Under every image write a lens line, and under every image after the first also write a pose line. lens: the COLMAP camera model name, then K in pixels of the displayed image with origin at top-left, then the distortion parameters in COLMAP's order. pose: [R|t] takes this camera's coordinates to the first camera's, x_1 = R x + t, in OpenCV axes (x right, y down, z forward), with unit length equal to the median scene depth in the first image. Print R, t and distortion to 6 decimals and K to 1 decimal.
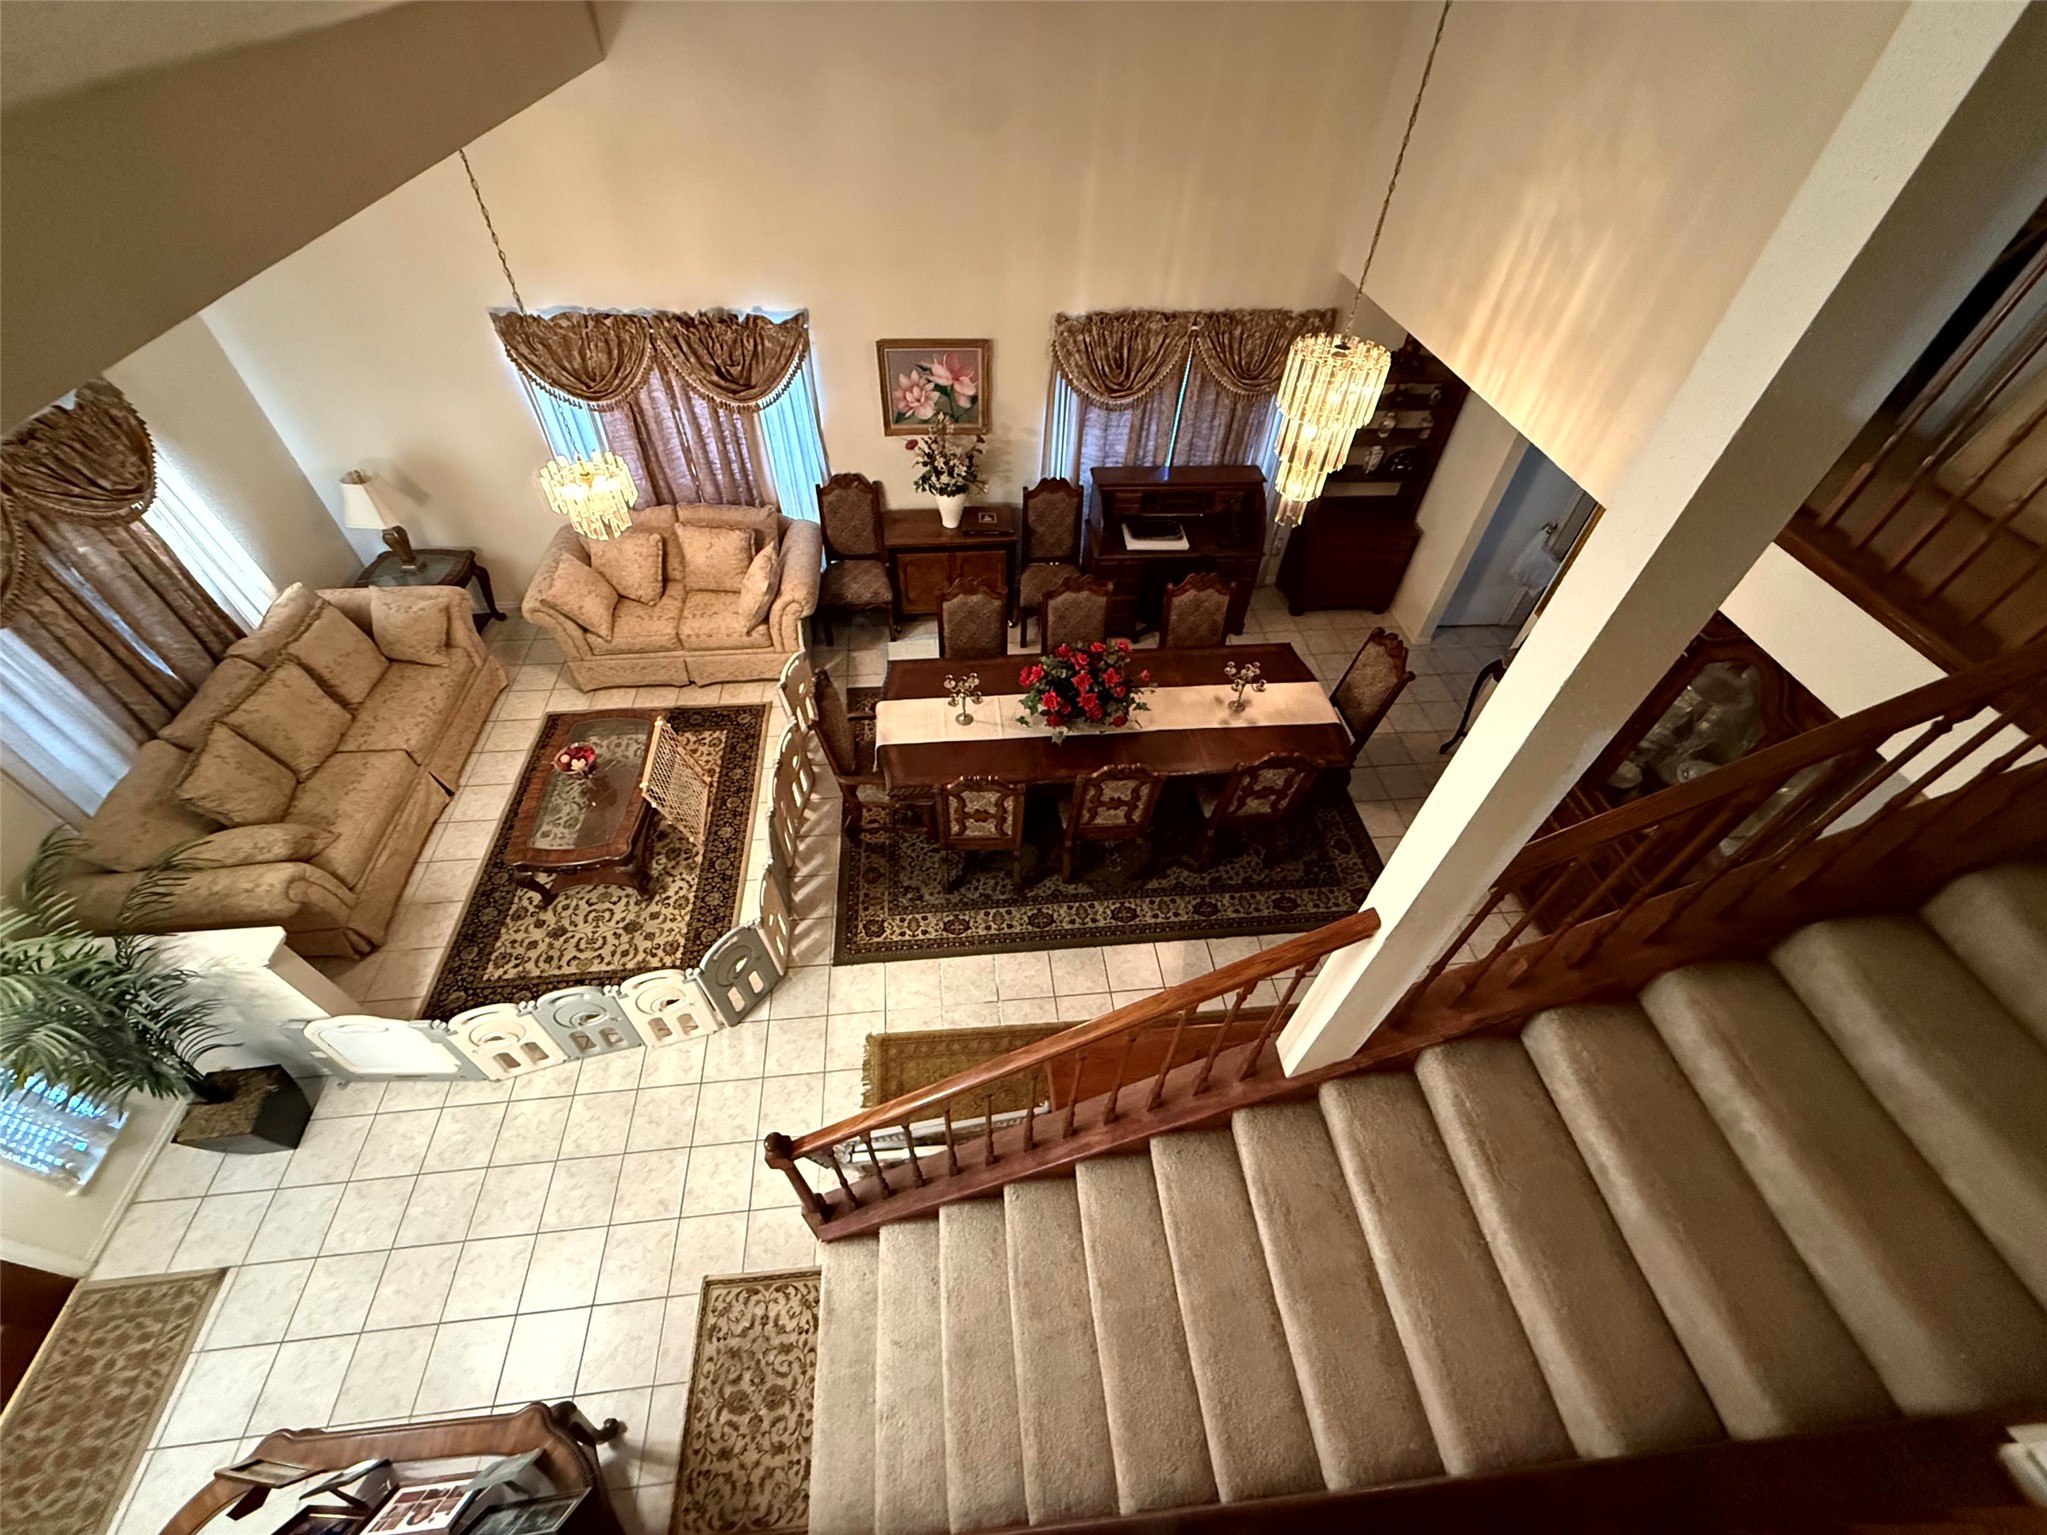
lens RADIAL K [[813.8, 0, 1023.5], [0, 813.8, 767.5], [0, 0, 1]] dist [0.003365, 0.000173]
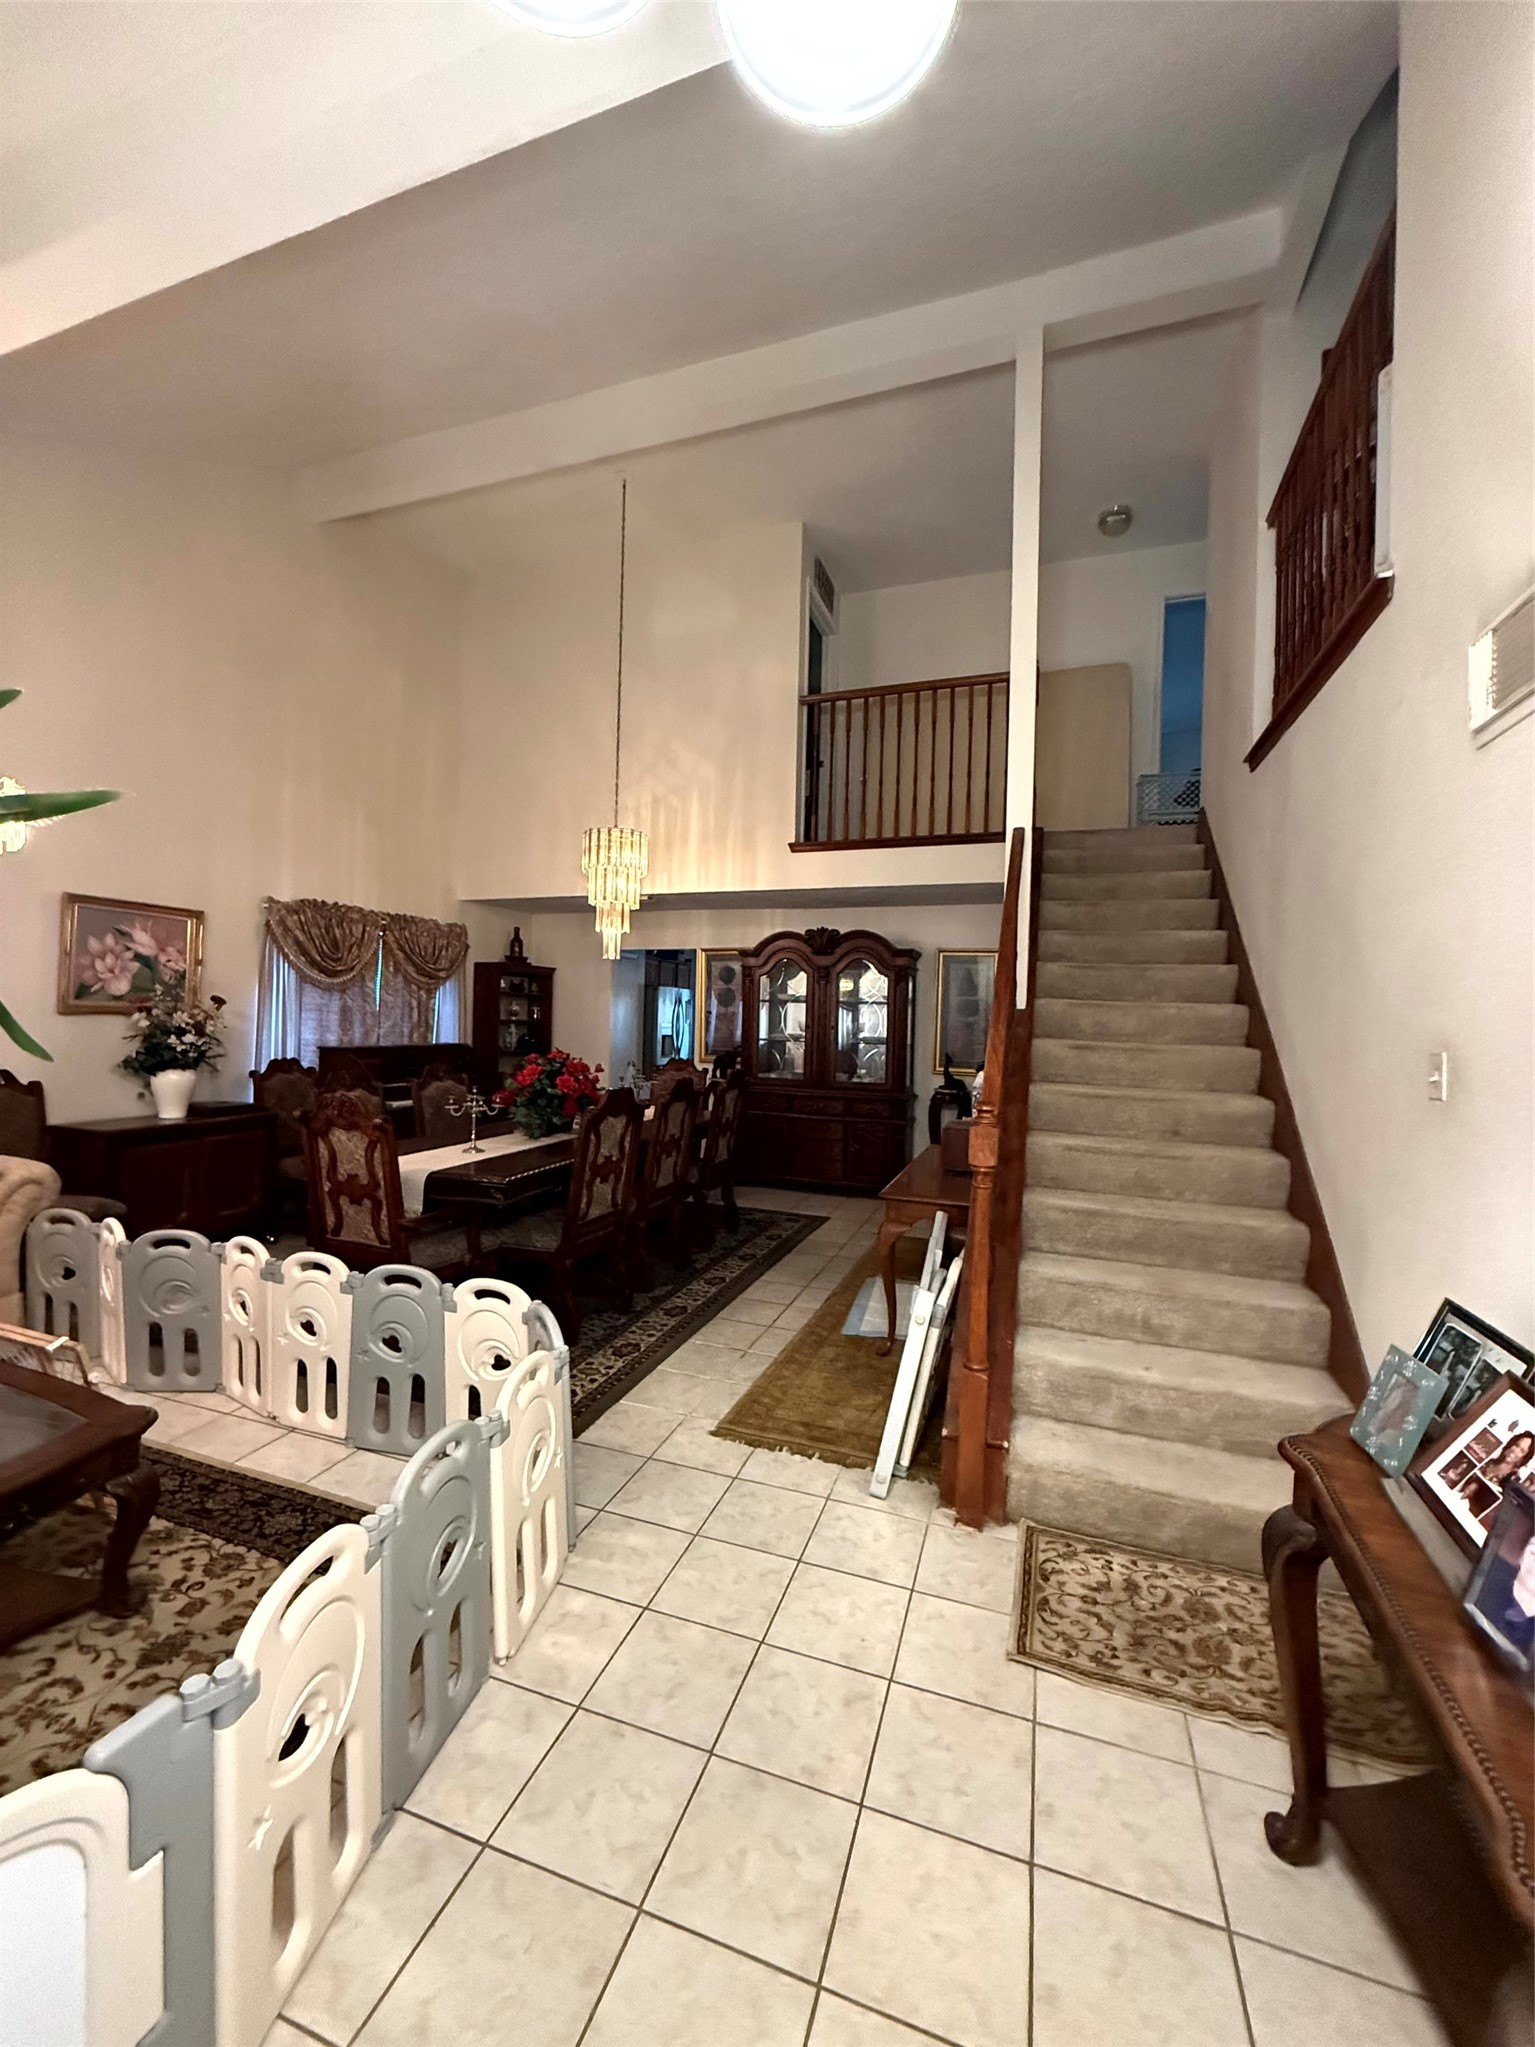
lens RADIAL K [[811.5, 0, 759.1], [0, 811.5, 1018.8], [0, 0, 1]] dist [0.000236, -0.000114]
pose [[0.436073, -0.026305, 0.899527, -0.693367], [0.653797, 0.696120, -0.296591, 0.285421], [-0.618377, 0.717443, 0.320757, 0.467785]]
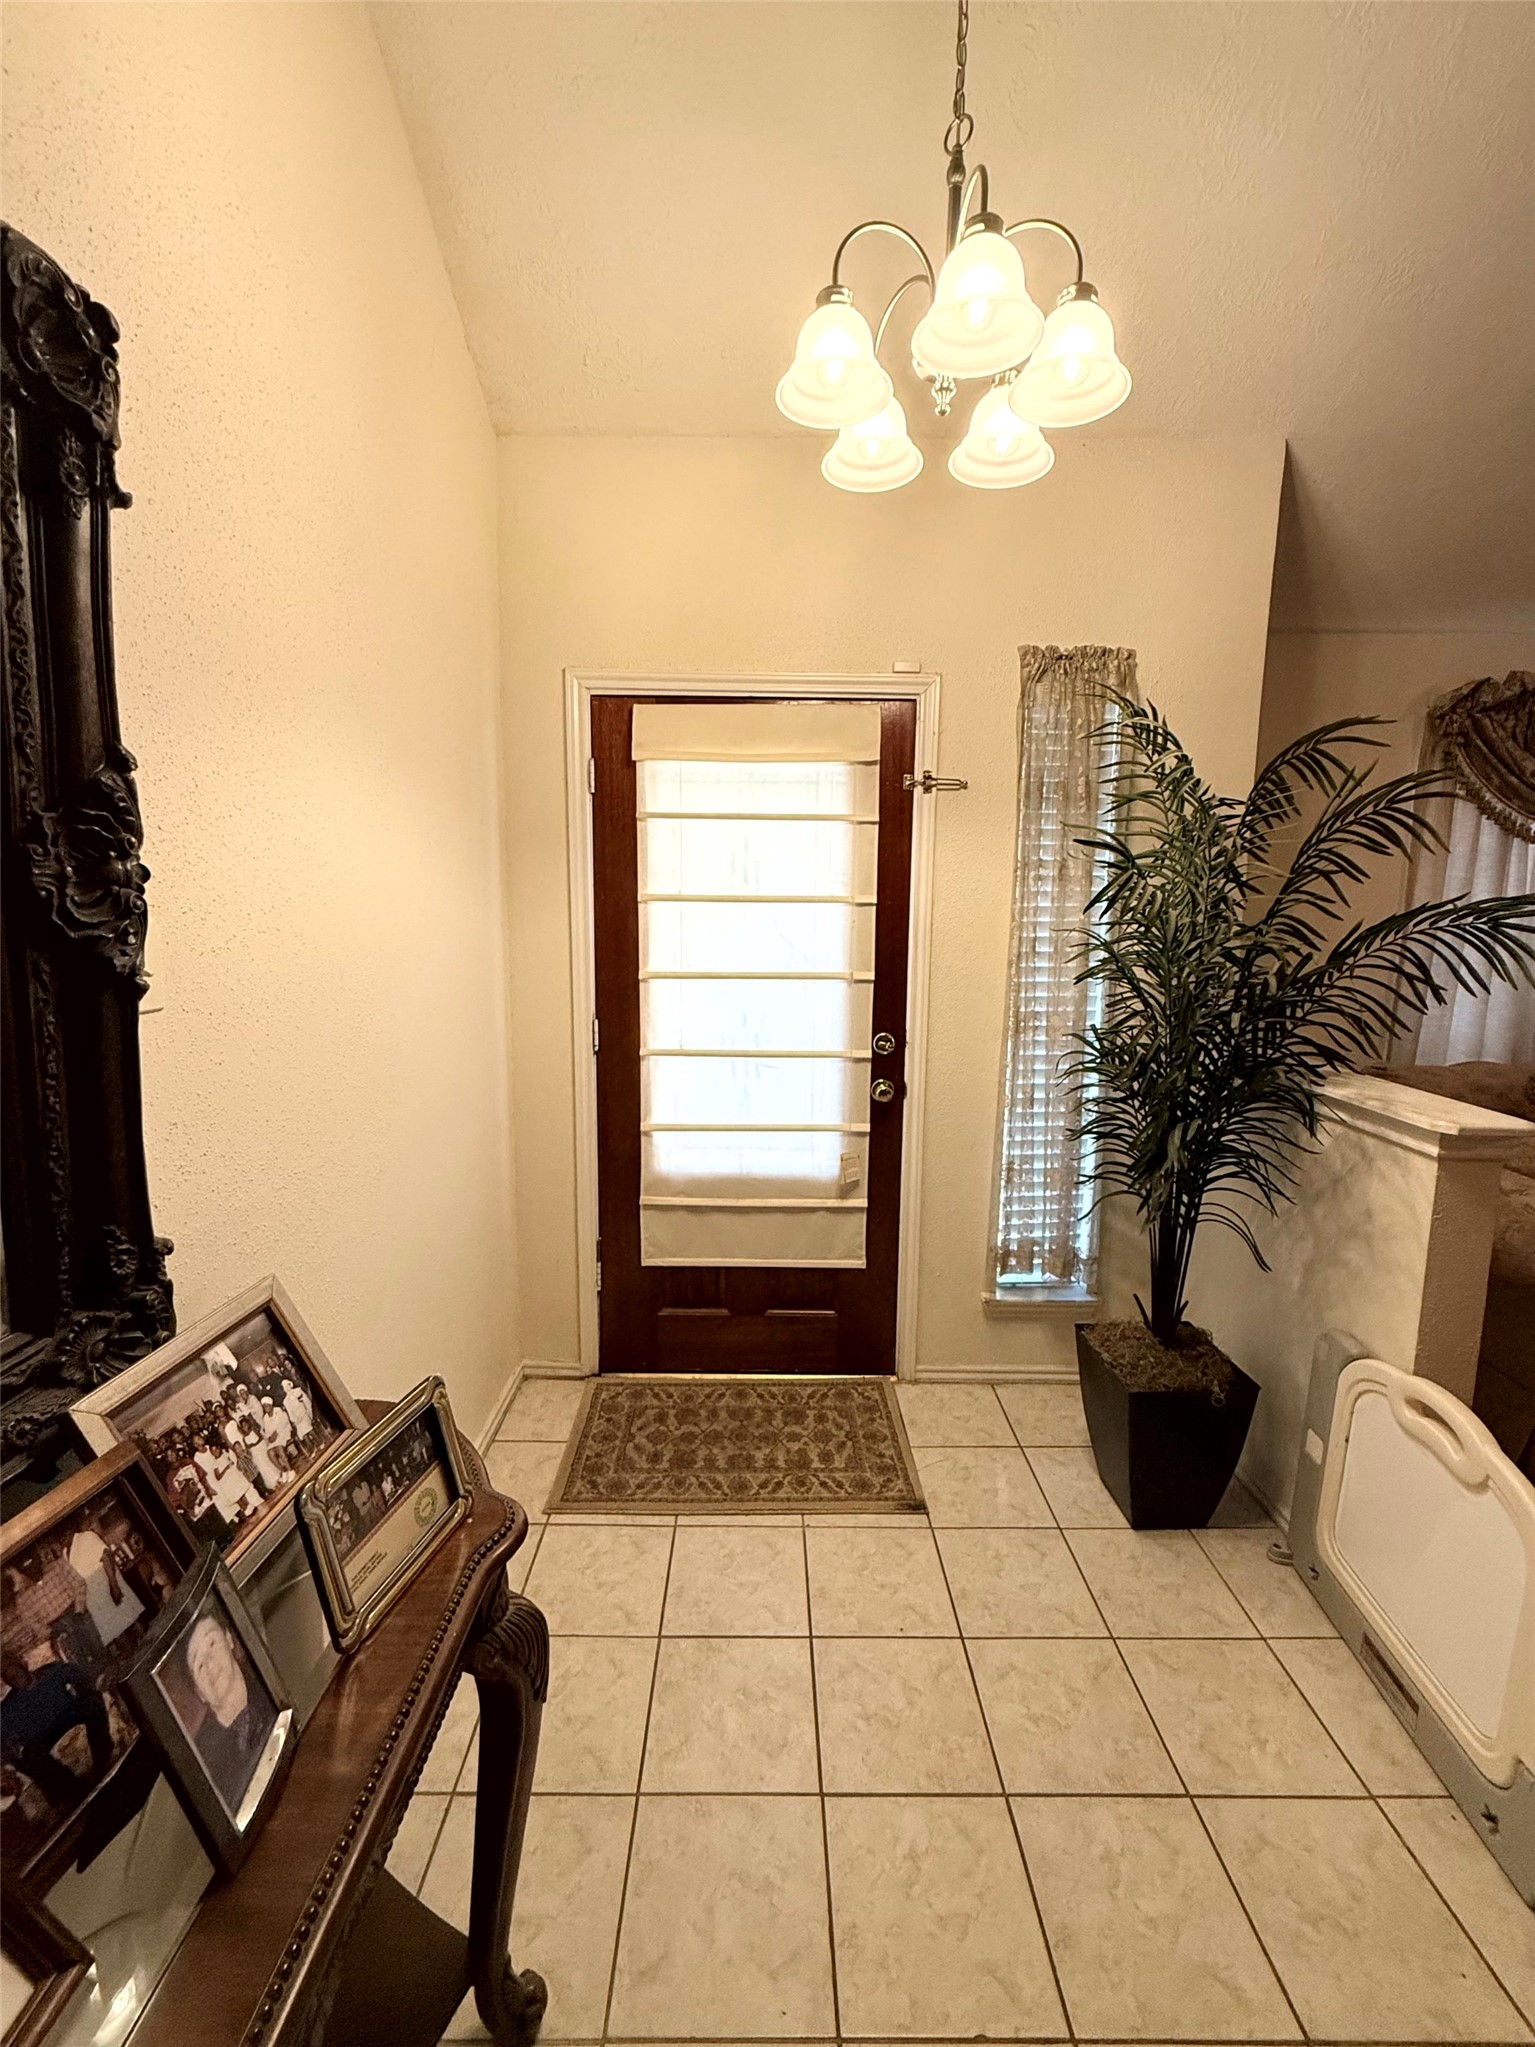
lens RADIAL K [[813.8, 0, 767.5], [0, 813.8, 1023.5], [0, 0, 1]] dist [0.003365, 0.000173]
pose [[-0.105256, 0.102177, -0.989182, -0.324144], [-0.736420, 0.660454, 0.146582, 0.285389], [0.668287, 0.743882, 0.005728, 0.494727]]
